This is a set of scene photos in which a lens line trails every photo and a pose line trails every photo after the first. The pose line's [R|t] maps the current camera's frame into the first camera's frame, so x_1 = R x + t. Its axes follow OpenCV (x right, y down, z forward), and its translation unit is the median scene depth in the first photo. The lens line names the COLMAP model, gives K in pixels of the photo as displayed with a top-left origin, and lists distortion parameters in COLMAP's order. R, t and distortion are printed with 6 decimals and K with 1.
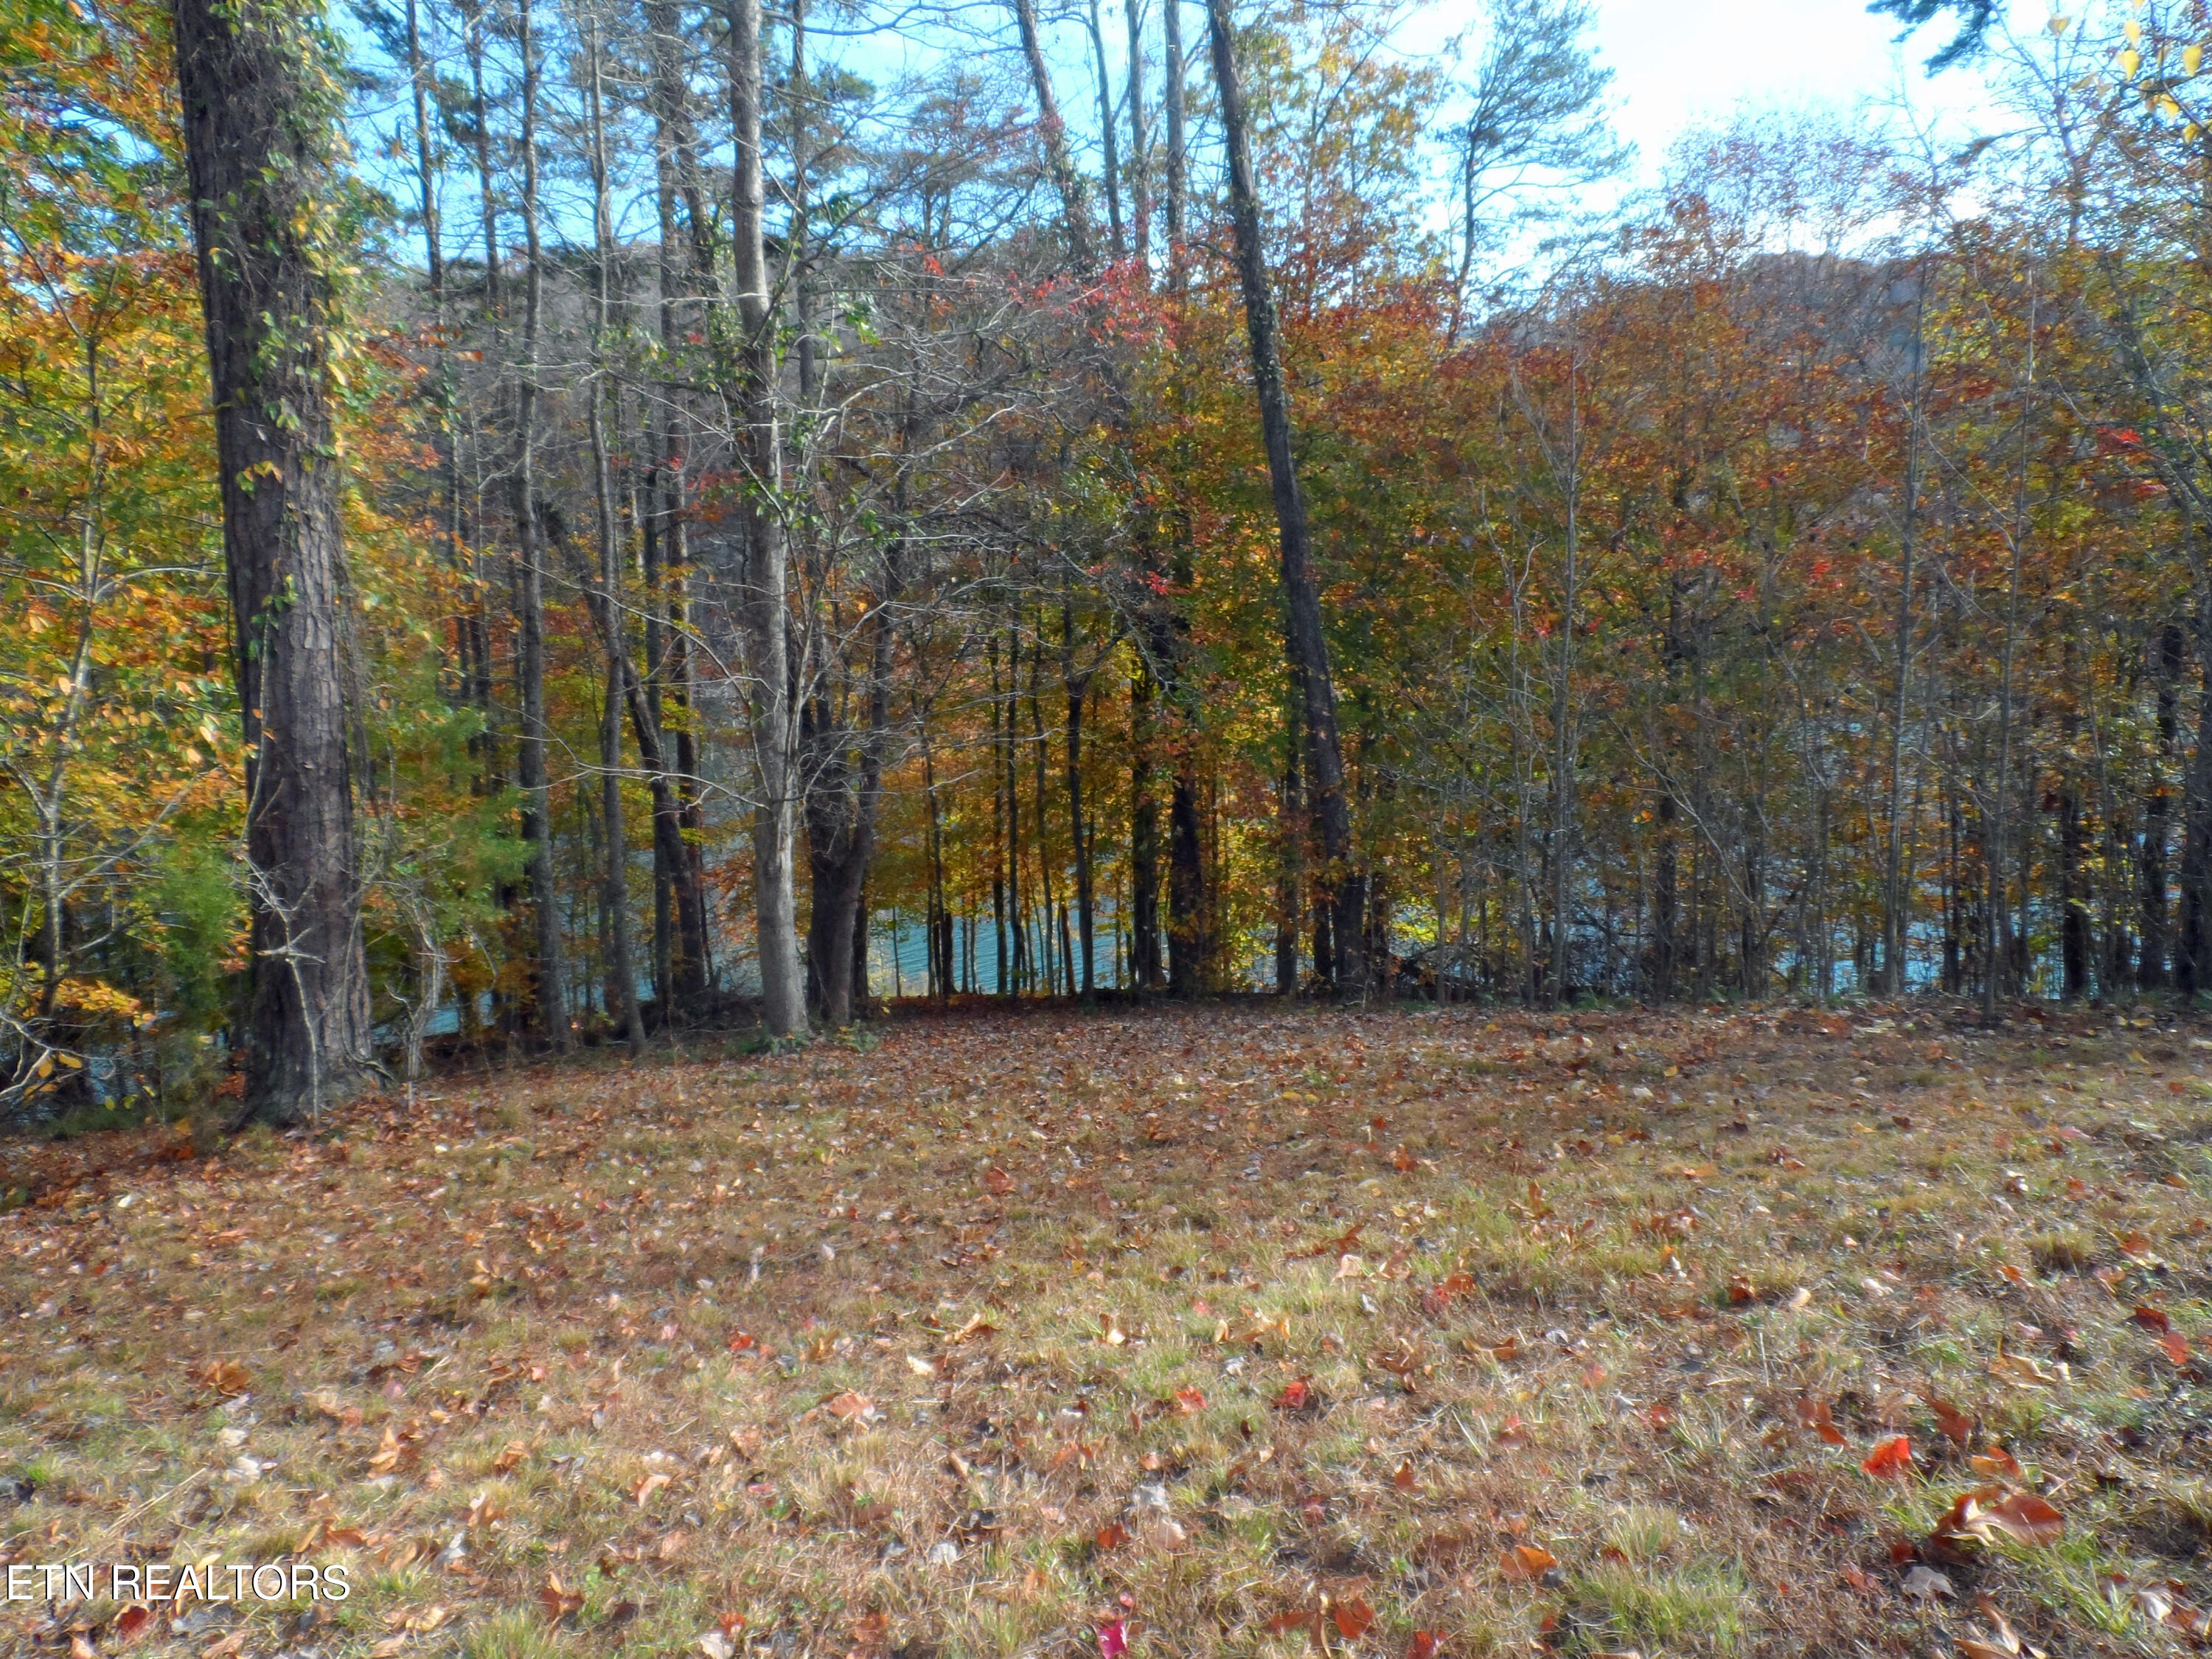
lens RADIAL K [[1659.3, 0, 1104.0], [0, 1659.3, 827.2], [0, 0, 1]] dist [-0.005779, -0.008547]
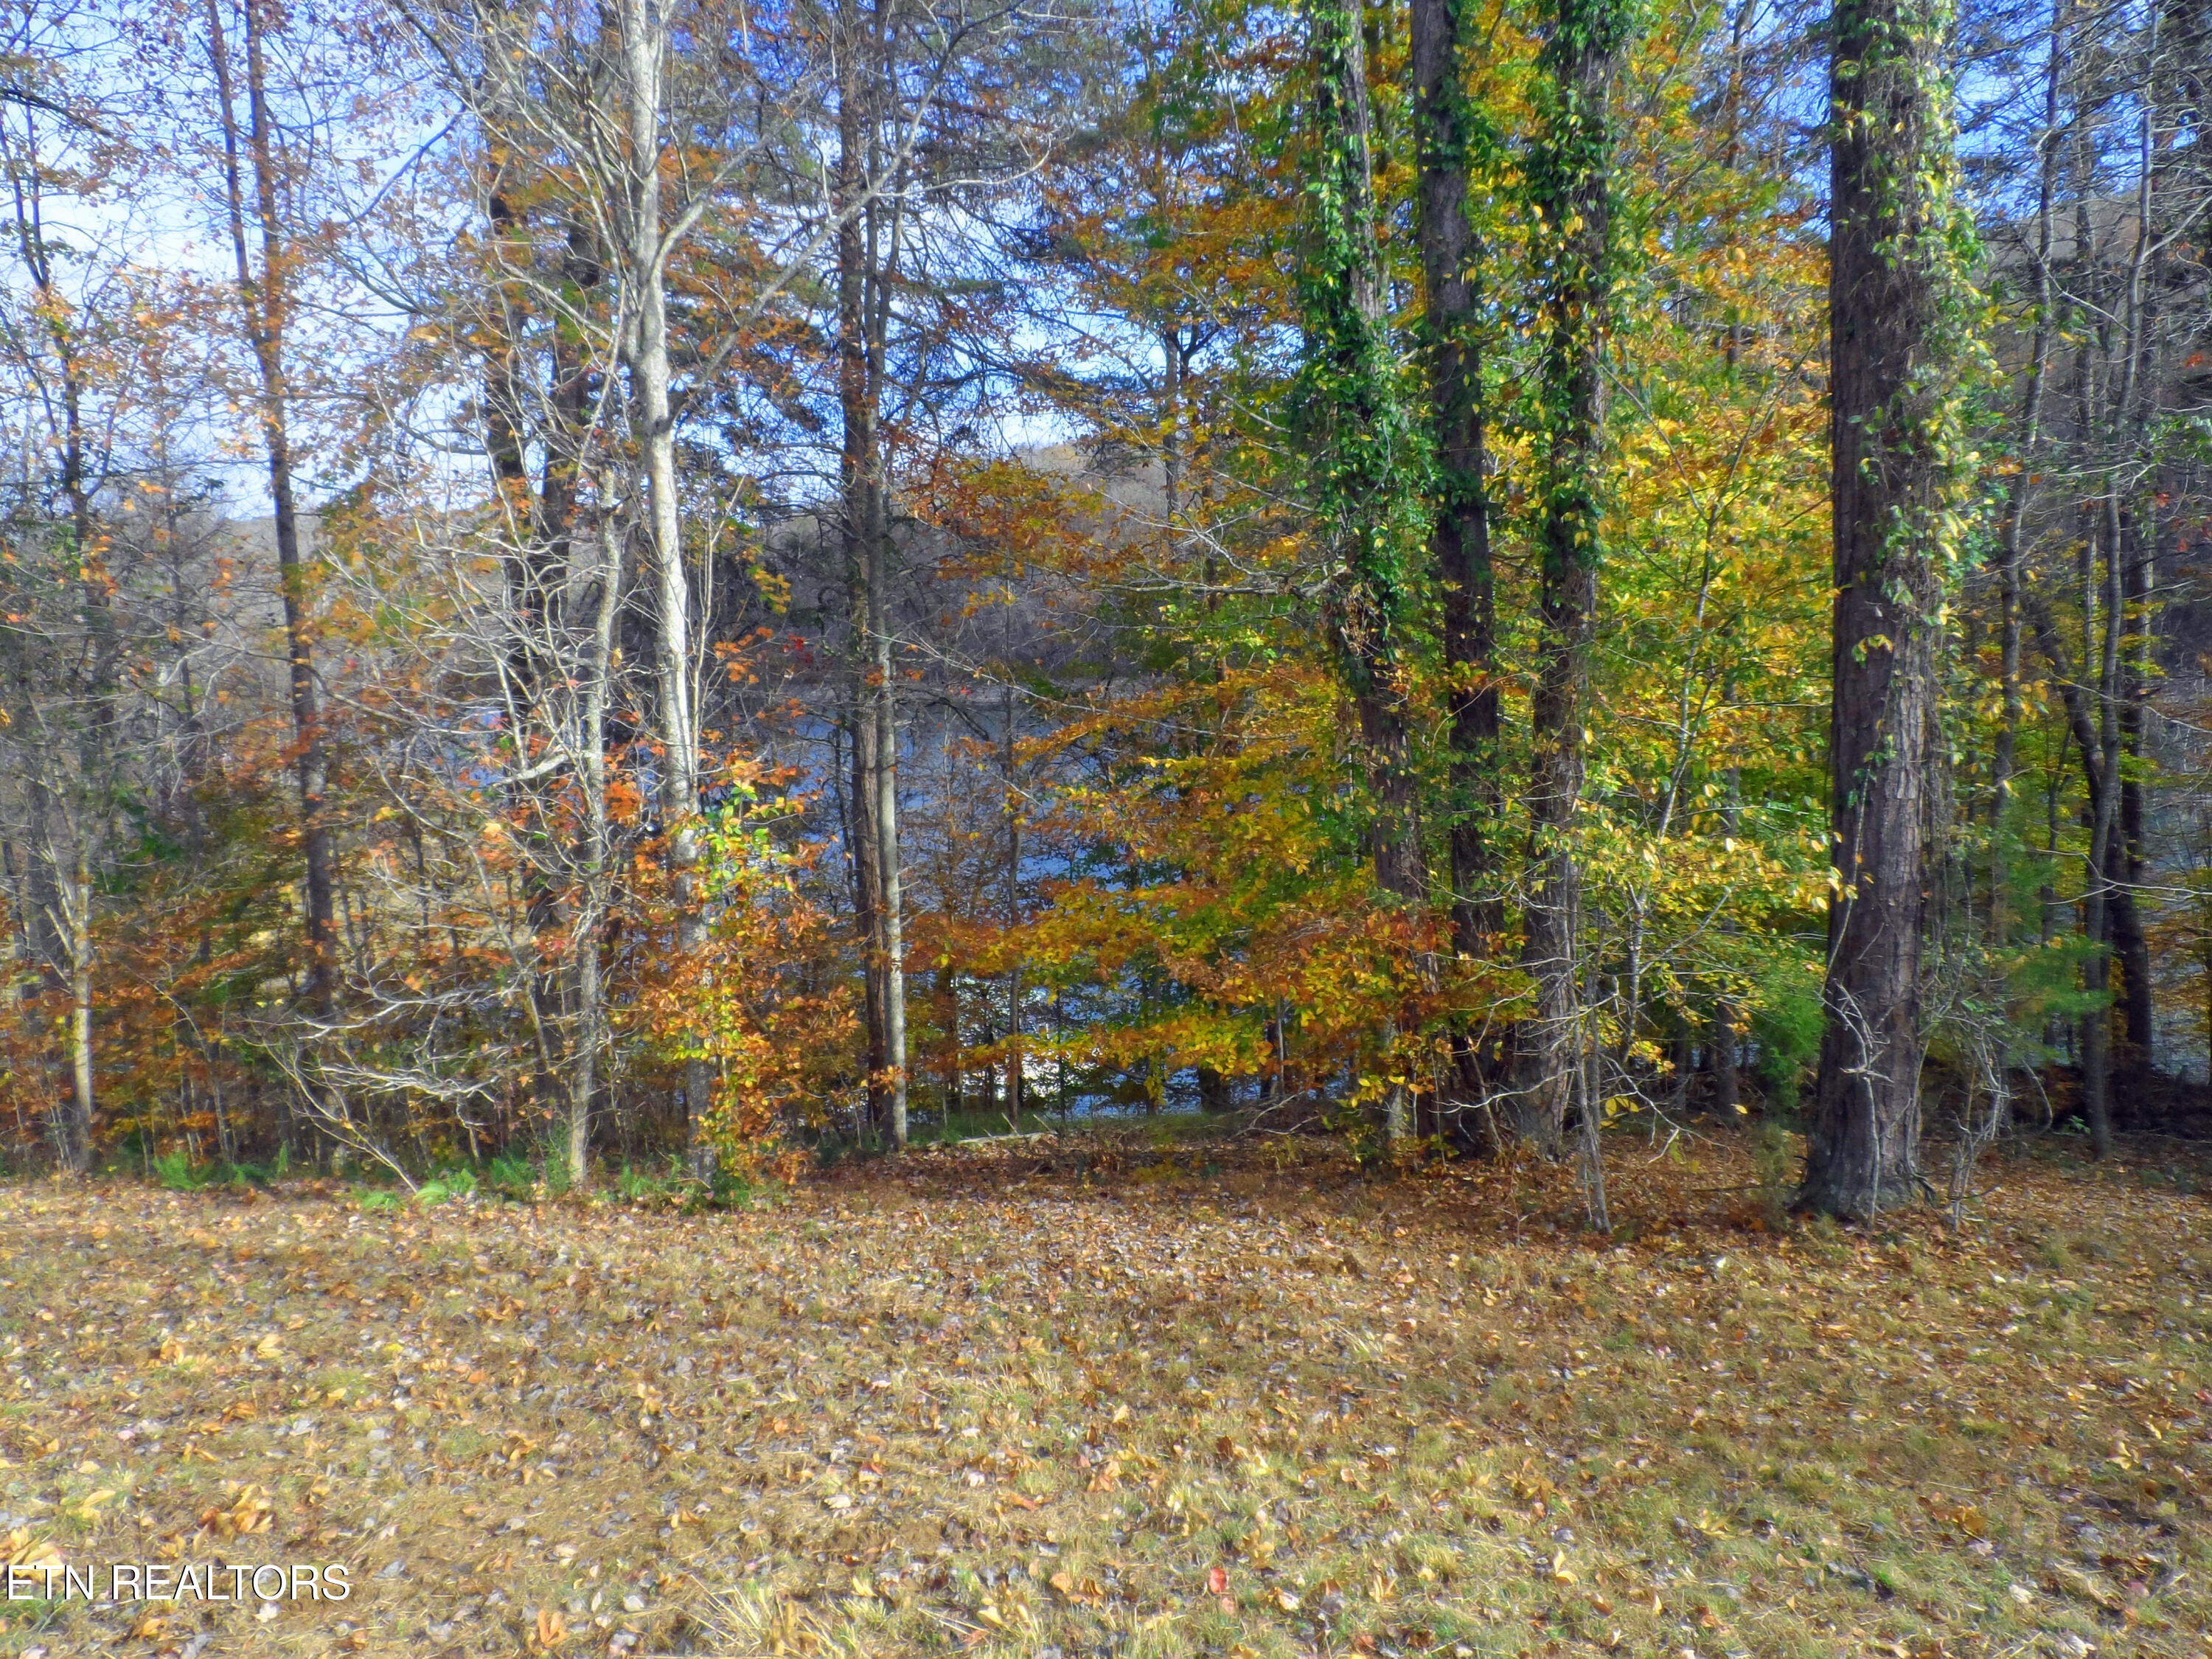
lens RADIAL K [[1659.3, 0, 1104.4], [0, 1659.3, 834.5], [0, 0, 1]] dist [-0.005779, -0.008547]
pose [[0.713927, 0.069553, -0.696758, -0.087607], [-0.065063, 0.997339, 0.032892, -0.087593], [0.697191, 0.021851, 0.716552, -0.168681]]
